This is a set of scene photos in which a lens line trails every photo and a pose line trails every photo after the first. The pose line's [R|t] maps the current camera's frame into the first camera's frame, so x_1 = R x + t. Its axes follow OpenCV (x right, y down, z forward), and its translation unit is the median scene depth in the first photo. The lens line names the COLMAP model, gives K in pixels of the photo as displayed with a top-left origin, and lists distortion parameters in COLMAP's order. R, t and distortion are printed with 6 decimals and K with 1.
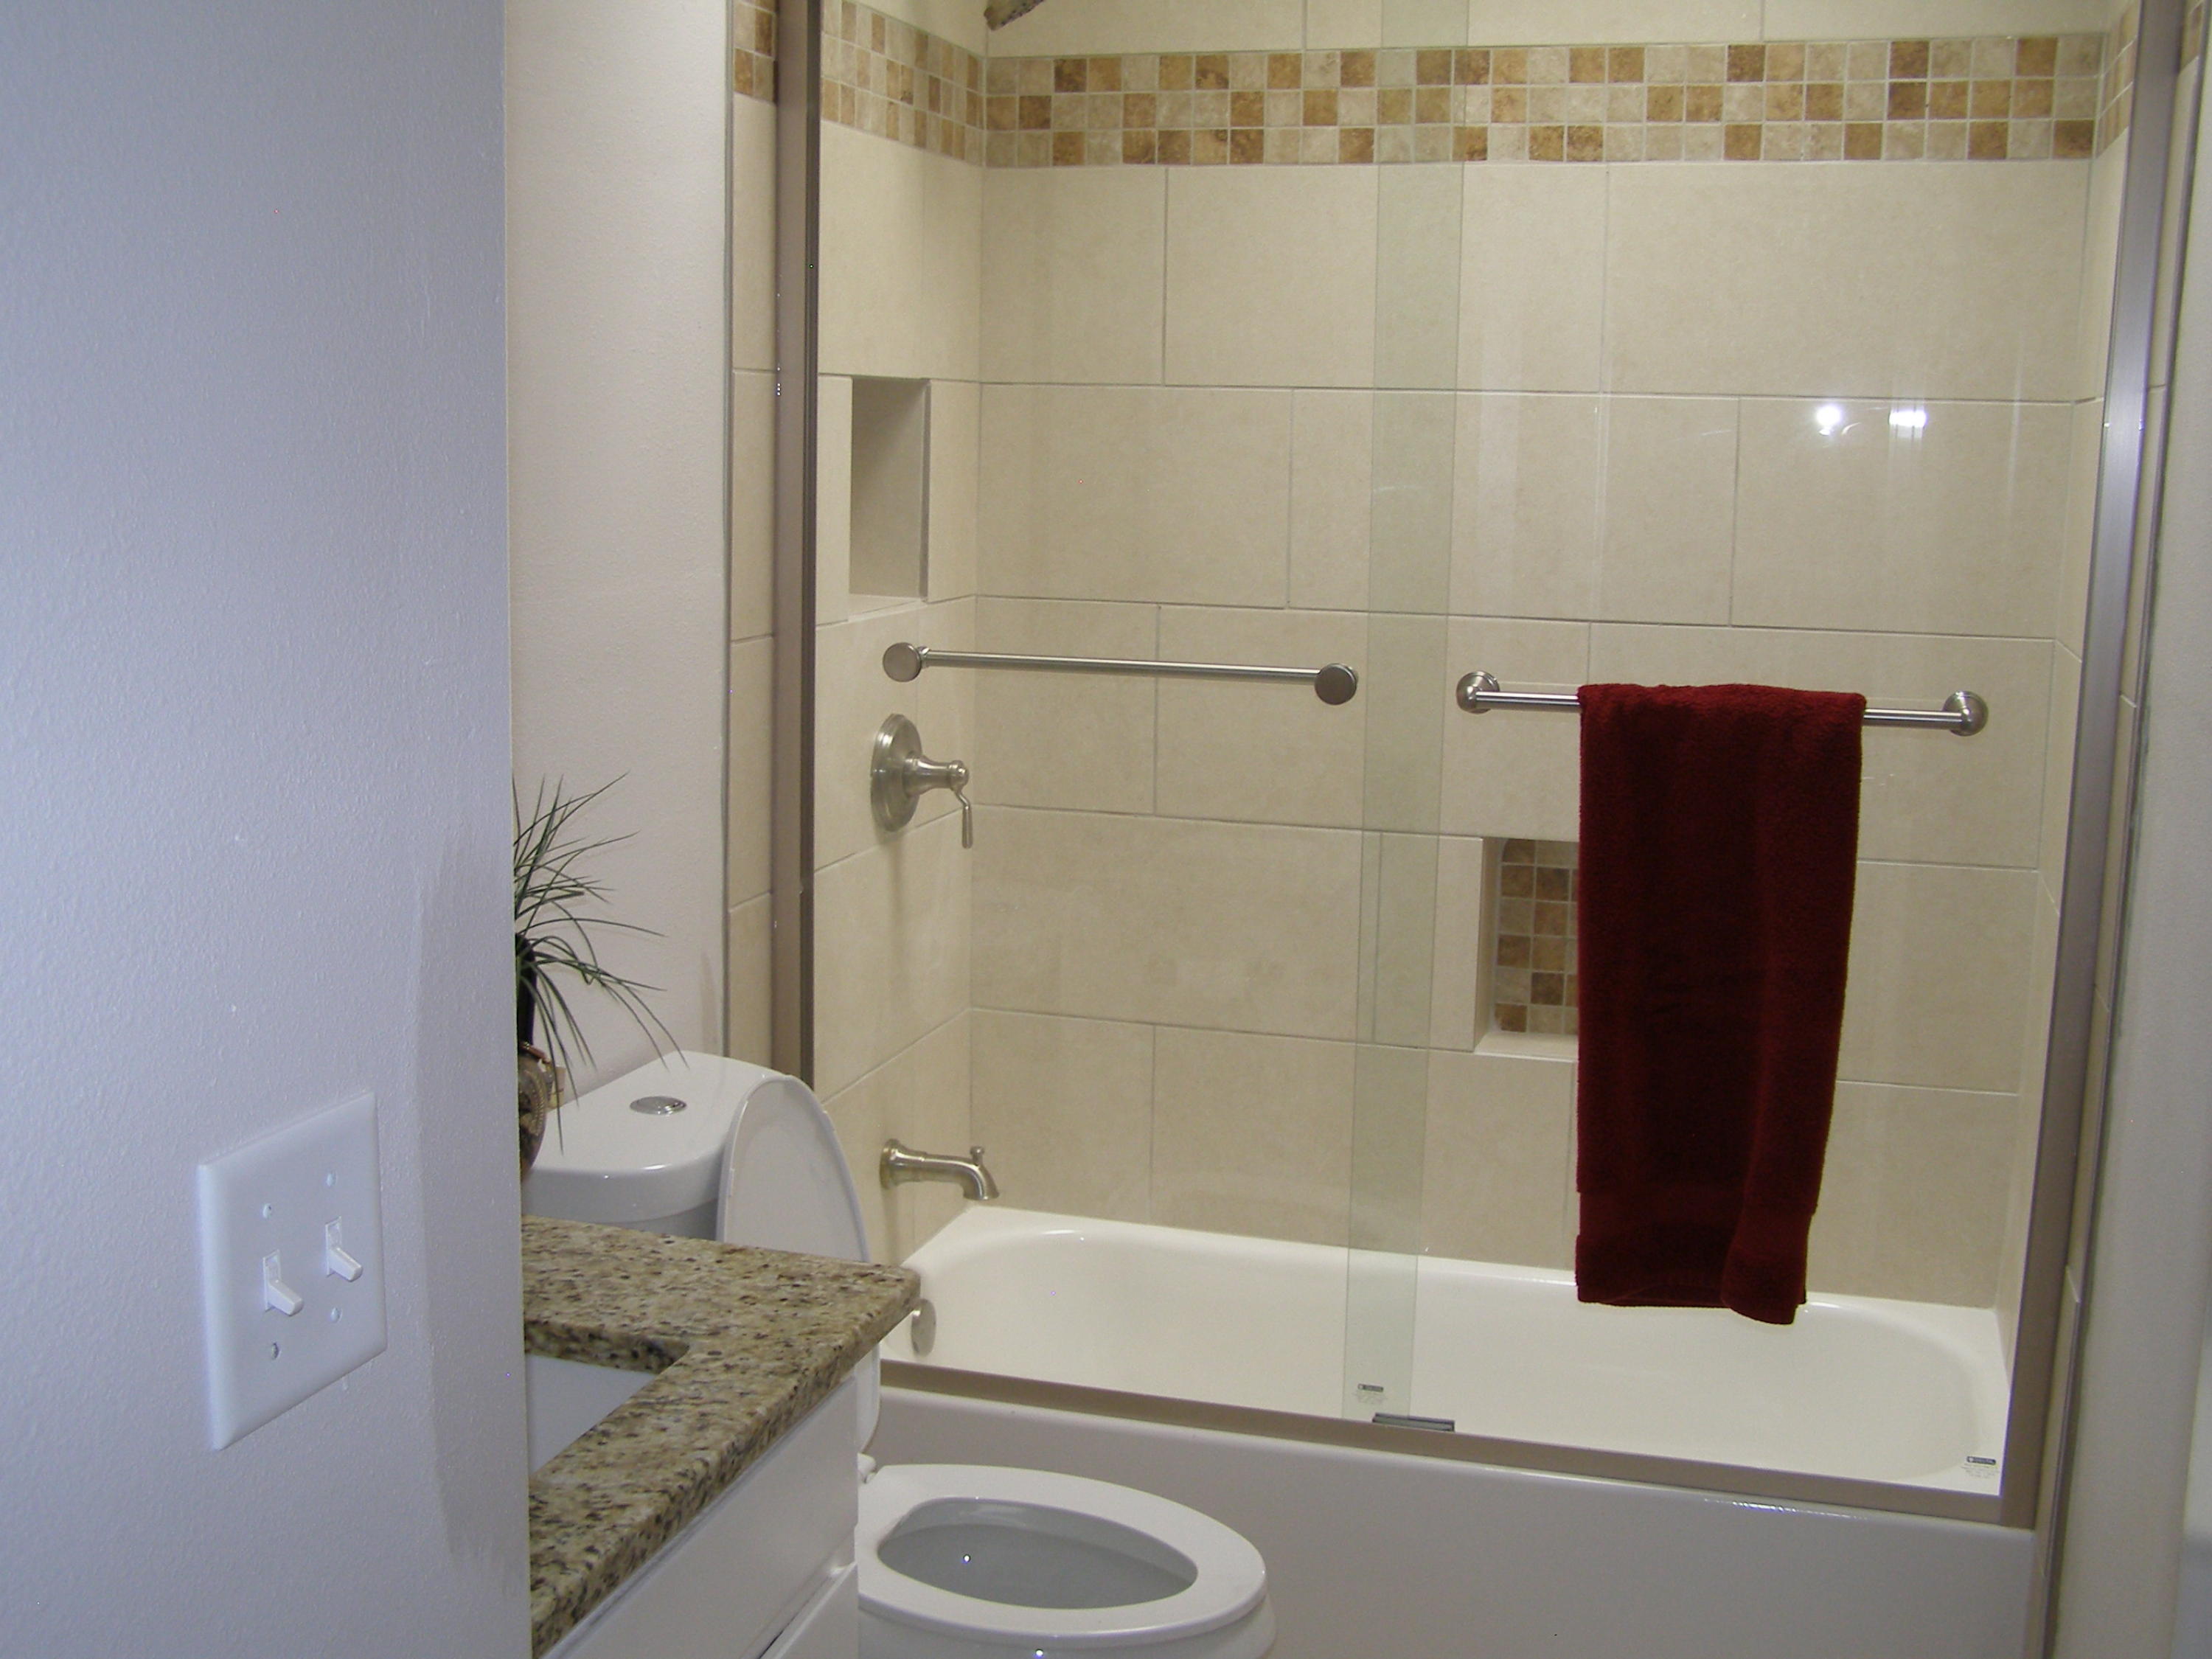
lens RADIAL K [[2470.0, 0, 1105.8], [0, 2470.0, 831.4], [0, 0, 1]] dist [-0.126251, 0.000000]
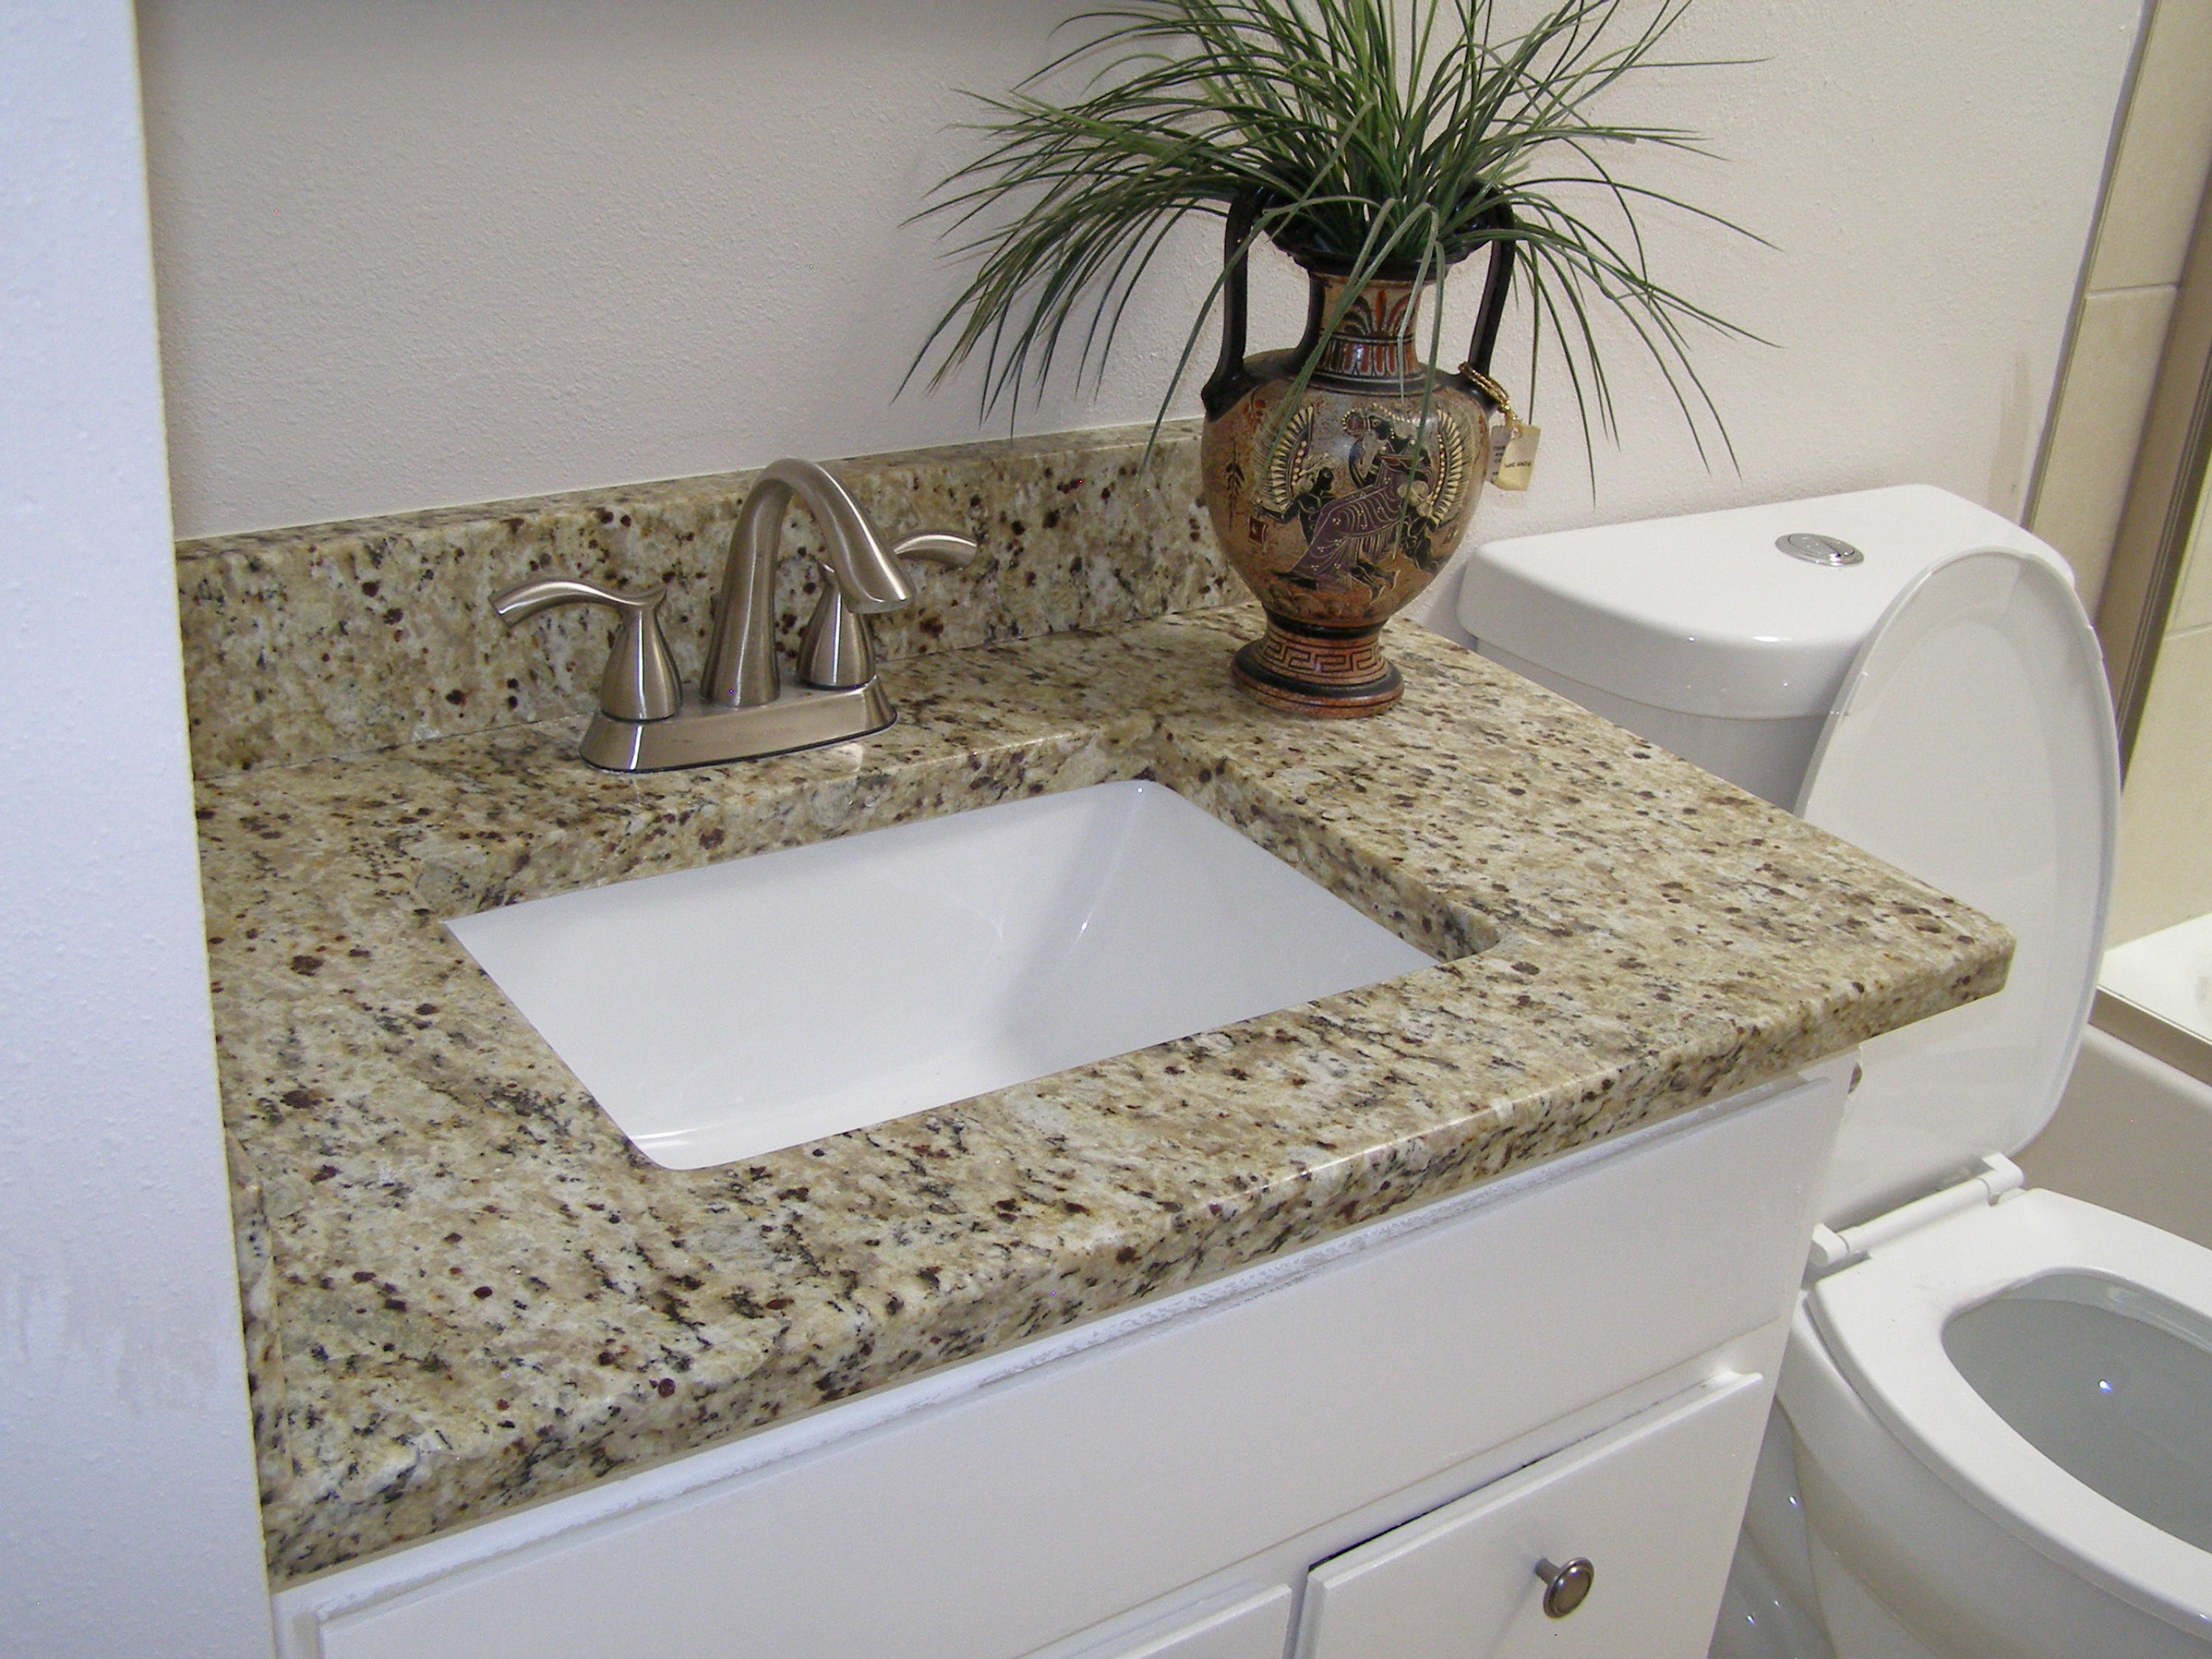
lens RADIAL K [[2470.0, 0, 1101.1], [0, 2470.0, 827.0], [0, 0, 1]] dist [-0.126251, 0.000000]
pose [[0.771134, 0.291089, -0.566233, 0.070633], [-0.153551, 0.948140, 0.278303, 0.043948], [0.617879, -0.127664, 0.775840, 0.518121]]
